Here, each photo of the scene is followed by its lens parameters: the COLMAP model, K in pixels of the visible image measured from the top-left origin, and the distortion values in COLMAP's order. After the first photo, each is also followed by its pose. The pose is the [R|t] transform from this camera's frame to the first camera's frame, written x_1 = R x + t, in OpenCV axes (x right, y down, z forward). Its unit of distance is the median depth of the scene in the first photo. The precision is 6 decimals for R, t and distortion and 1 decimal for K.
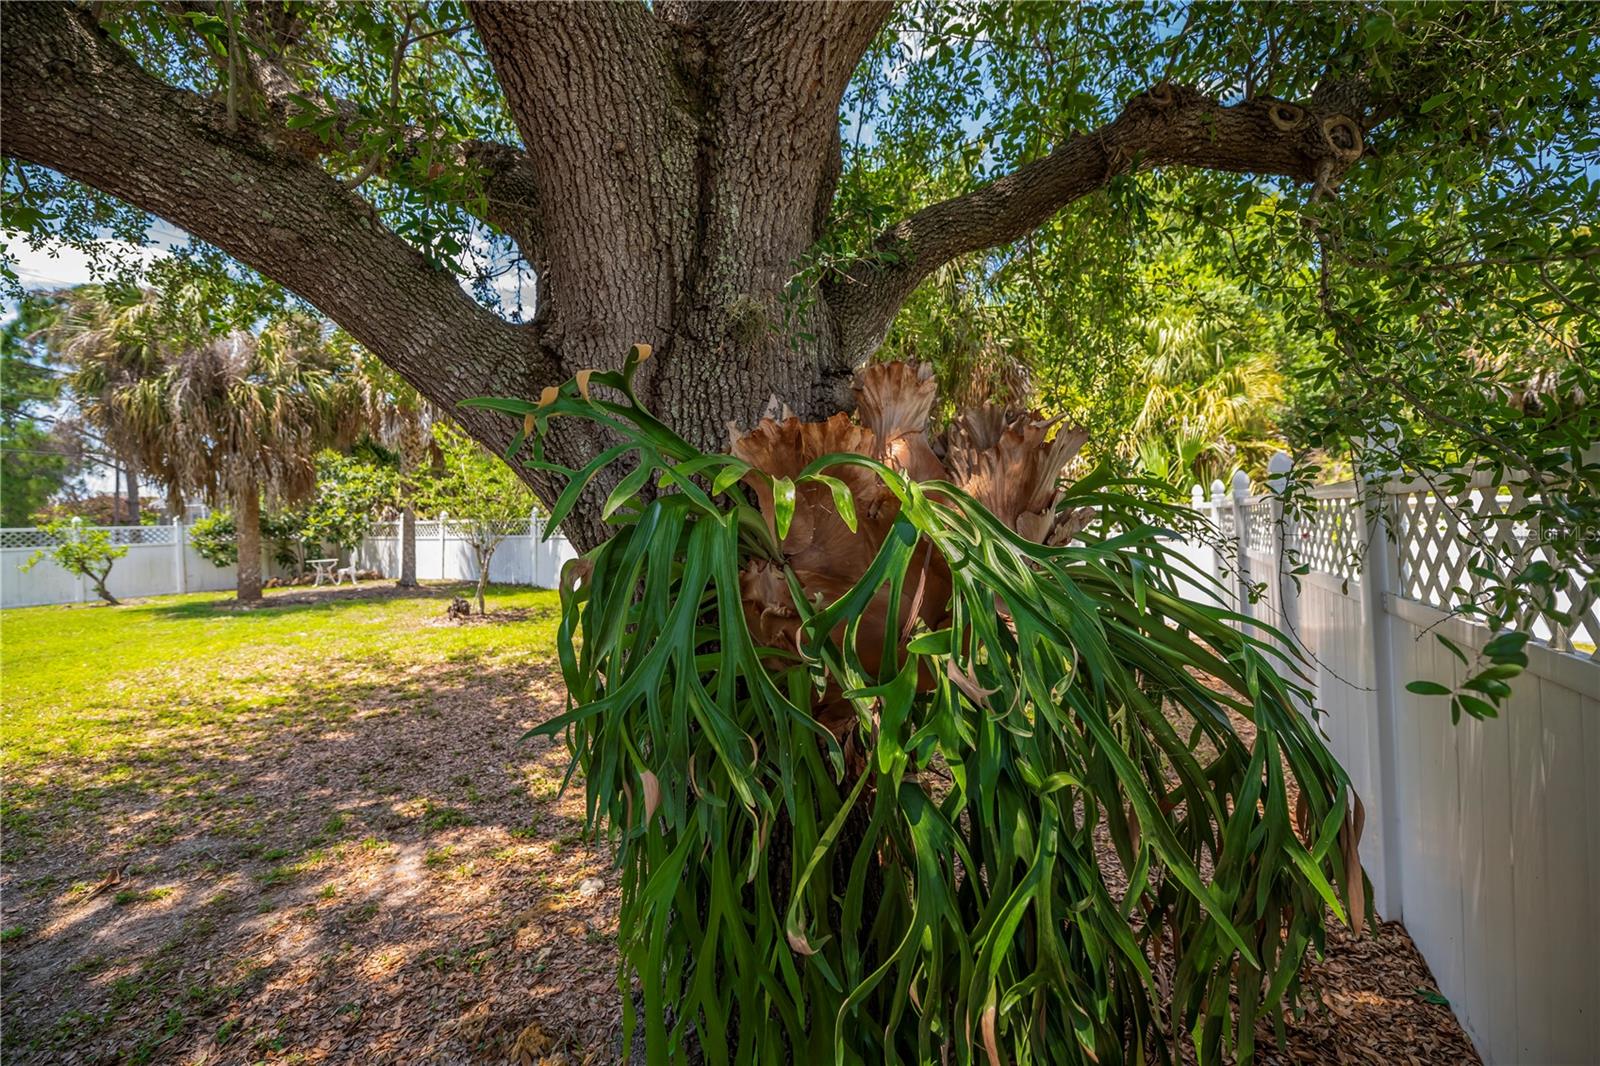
lens RADIAL K [[639.3, 0, 810.5], [0, 639.3, 526.5], [0, 0, 1]] dist [-0.008325, -0.003401]
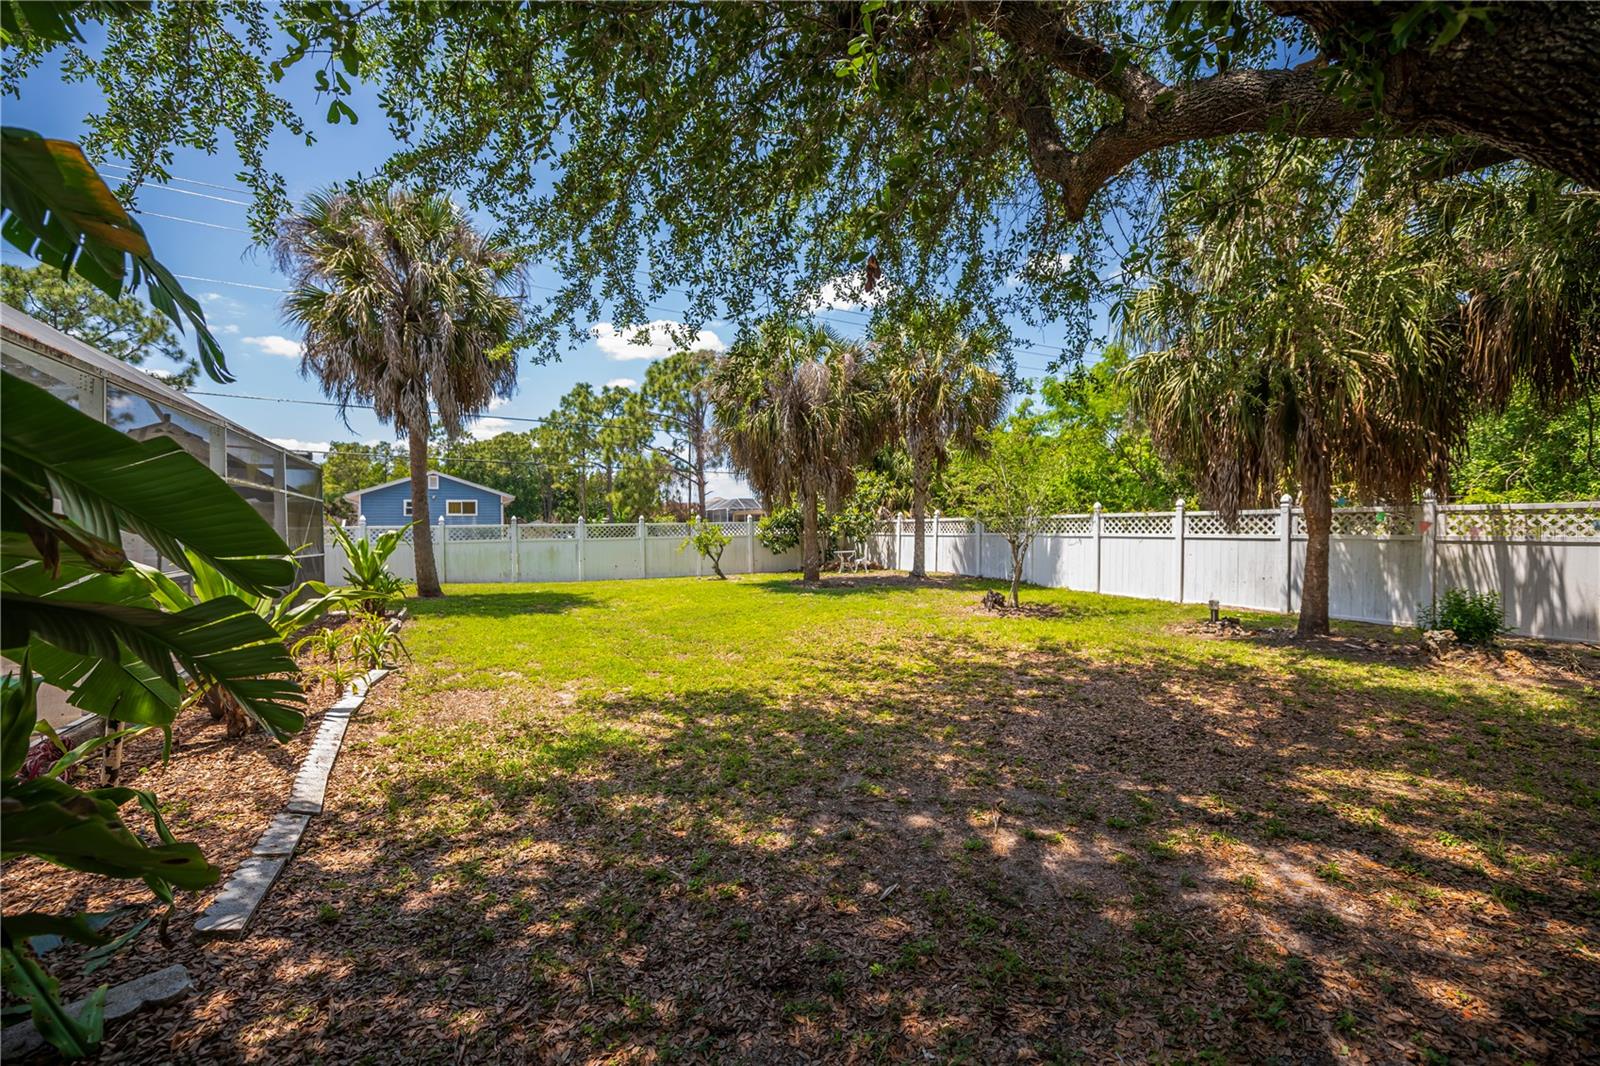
lens RADIAL K [[639.3, 0, 810.5], [0, 639.3, 526.5], [0, 0, 1]] dist [-0.008325, -0.003401]
pose [[0.823315, 0.009026, -0.567513, -0.175011], [-0.010411, 0.999945, 0.000800, 0.007376], [0.567489, 0.005250, 0.823364, -0.043566]]
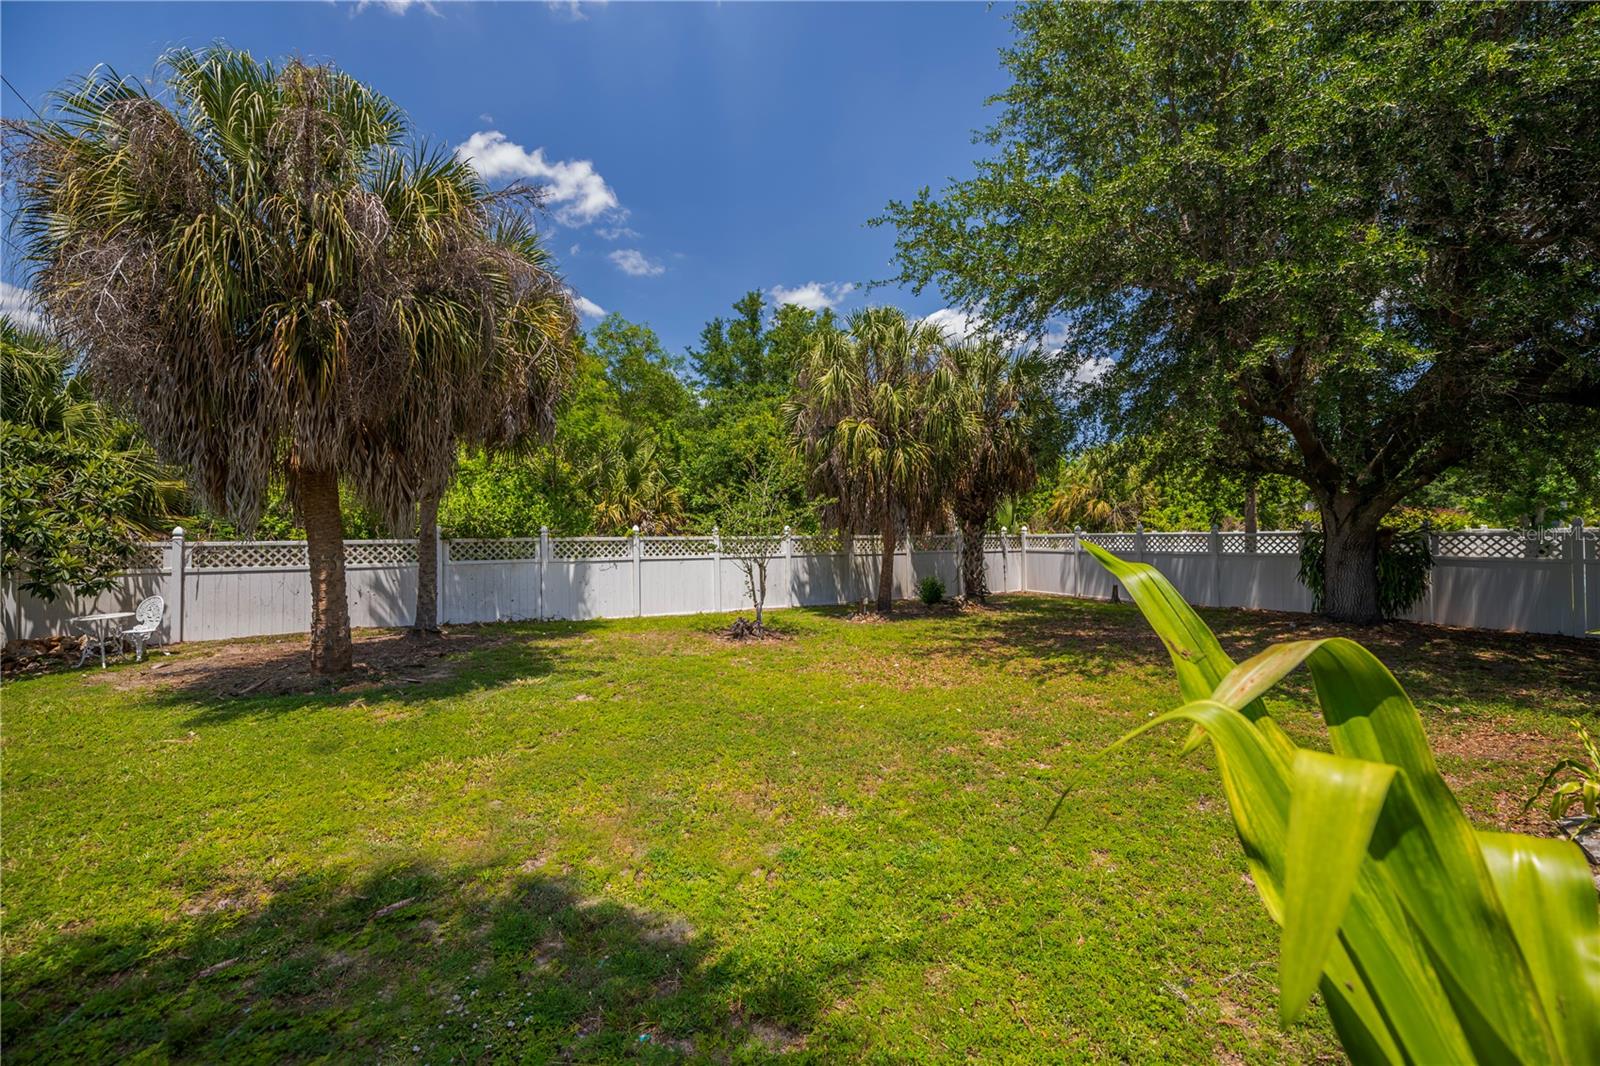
lens RADIAL K [[656.0, 0, 800.0], [0, 656.0, 533.0], [0, 0, 1]] dist [-0.008065, 0.000120]
pose [[0.550063, 0.022350, 0.834824, -1.168833], [0.014070, 0.999252, -0.036023, 0.018833], [-0.835004, 0.031561, 0.549337, 0.289908]]
